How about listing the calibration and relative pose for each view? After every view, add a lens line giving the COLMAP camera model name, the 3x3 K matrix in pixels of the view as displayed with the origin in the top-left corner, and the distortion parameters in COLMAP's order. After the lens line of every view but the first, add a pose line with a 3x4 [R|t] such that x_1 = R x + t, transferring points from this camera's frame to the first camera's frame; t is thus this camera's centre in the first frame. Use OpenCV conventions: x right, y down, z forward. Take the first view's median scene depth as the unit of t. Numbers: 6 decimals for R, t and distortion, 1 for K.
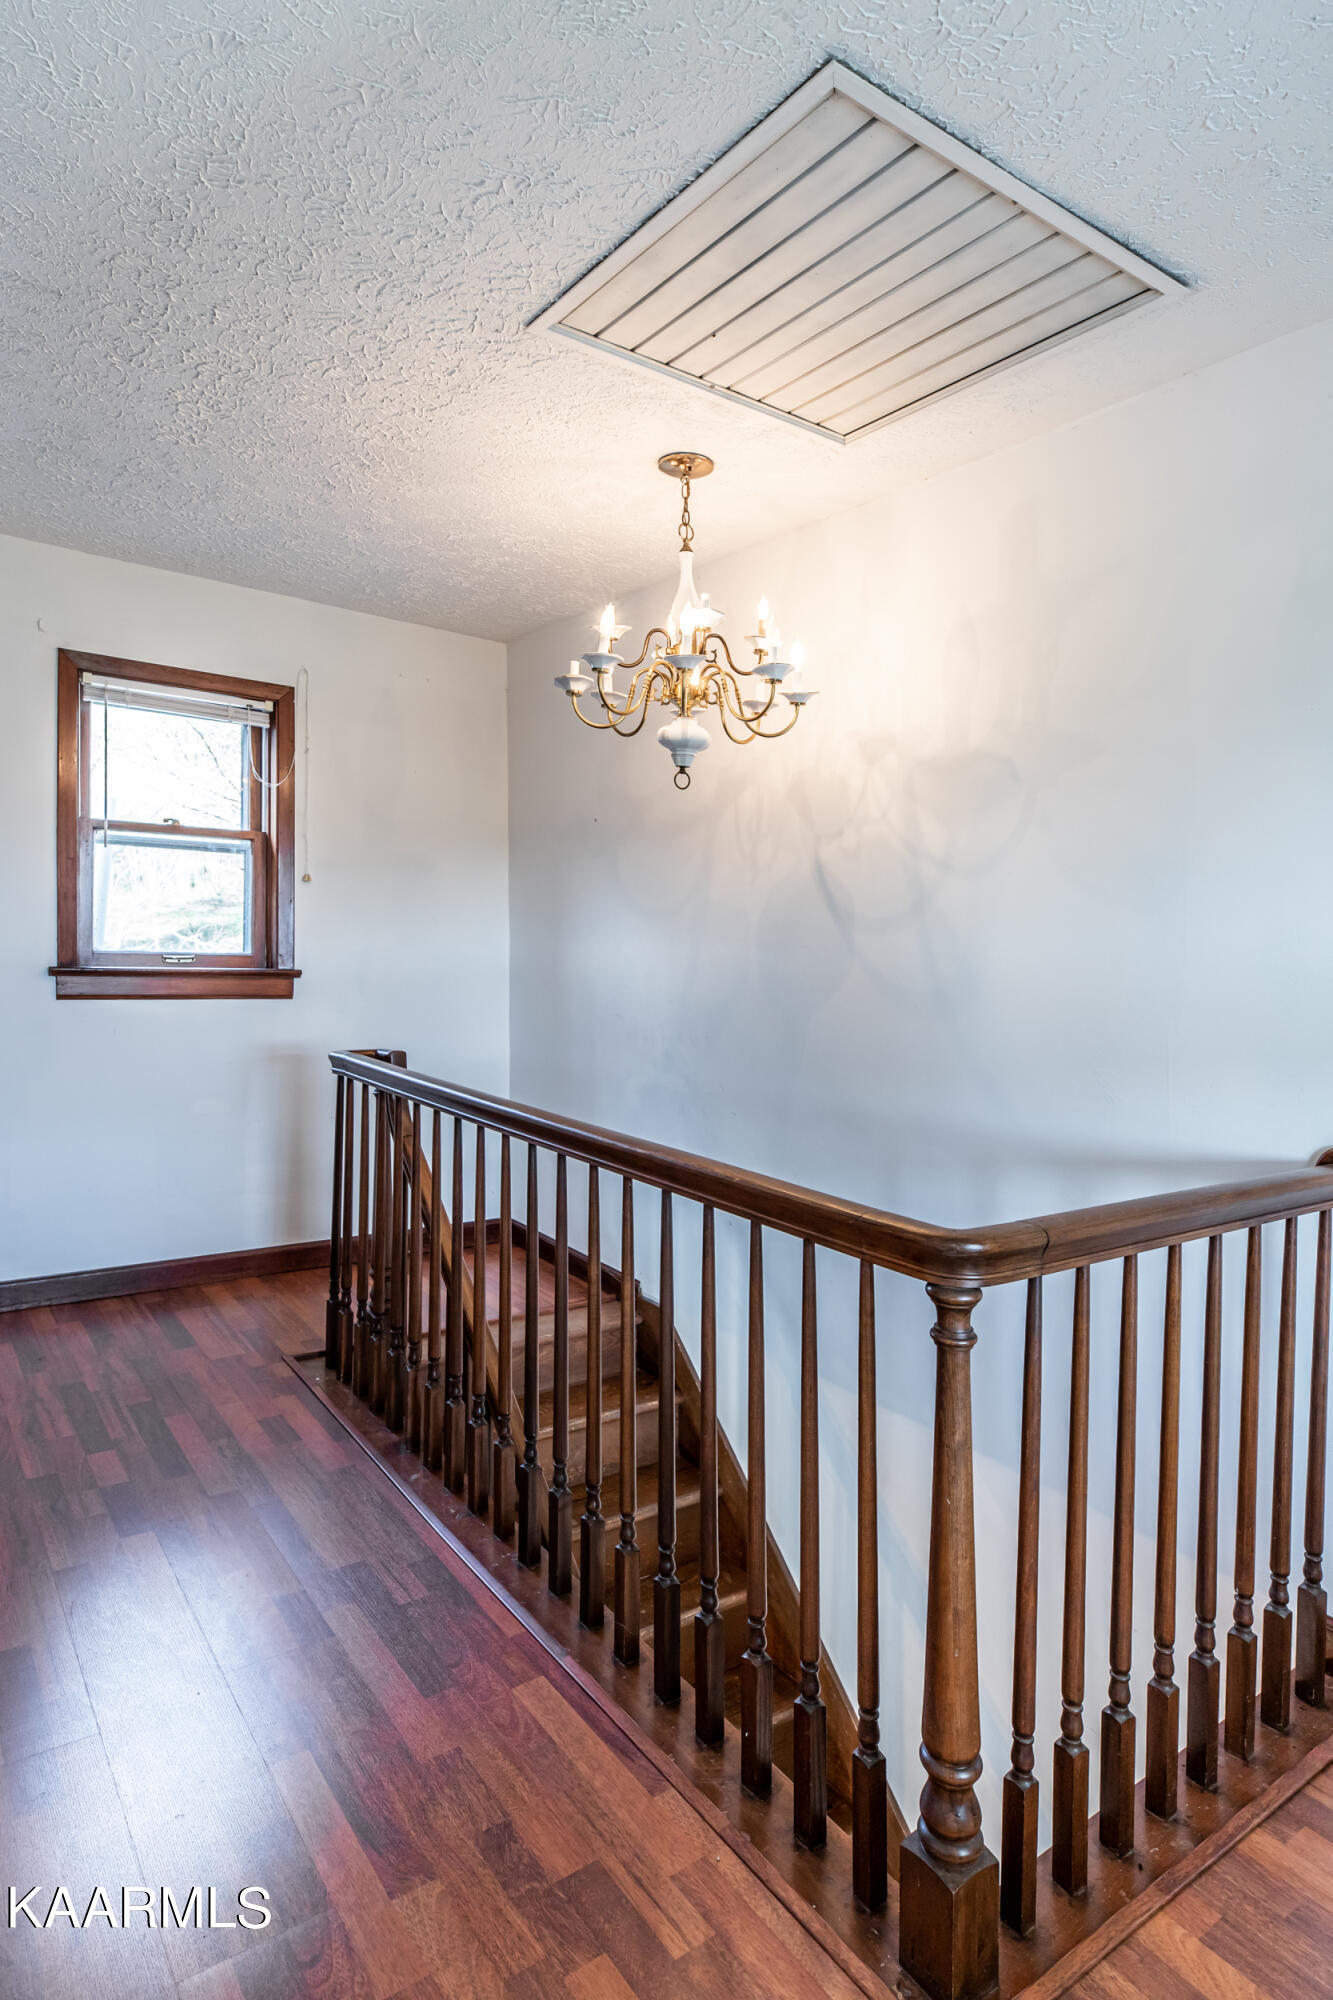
lens RADIAL K [[1133.2, 0, 666.5], [0, 1133.2, 1000.0], [0, 0, 1]] dist [0.000544, 0.000229]
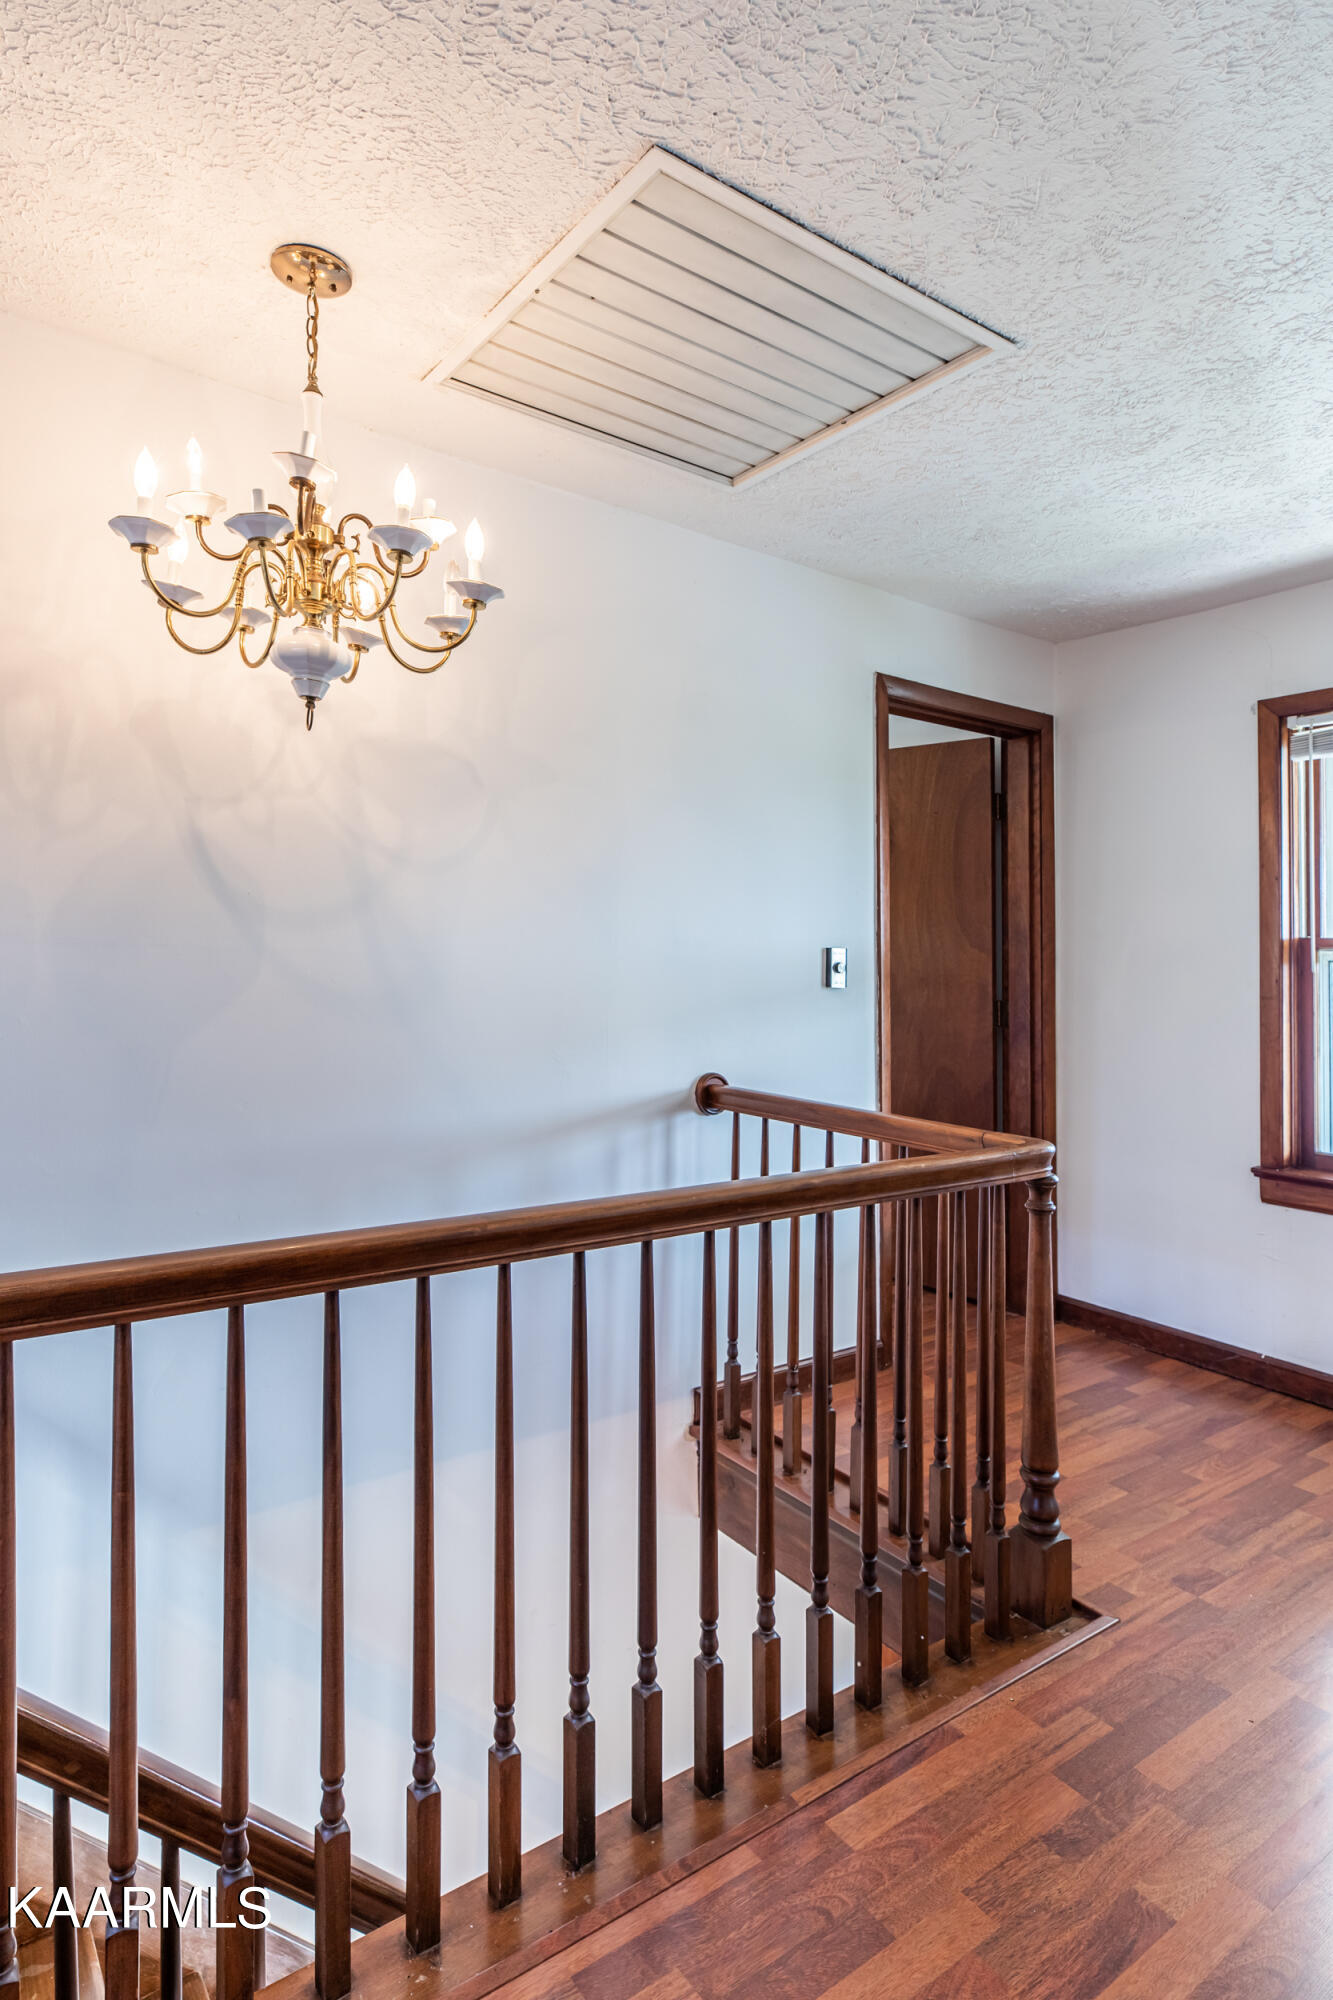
lens RADIAL K [[1104.4, 0, 671.4], [0, 1104.4, 946.5], [0, 0, 1]] dist [-0.002181, -0.001541]
pose [[-0.009581, -0.030306, 0.999495, -1.010858], [0.032724, 0.998996, 0.030605, -0.102141], [-0.999418, 0.033001, -0.008579, 1.211594]]
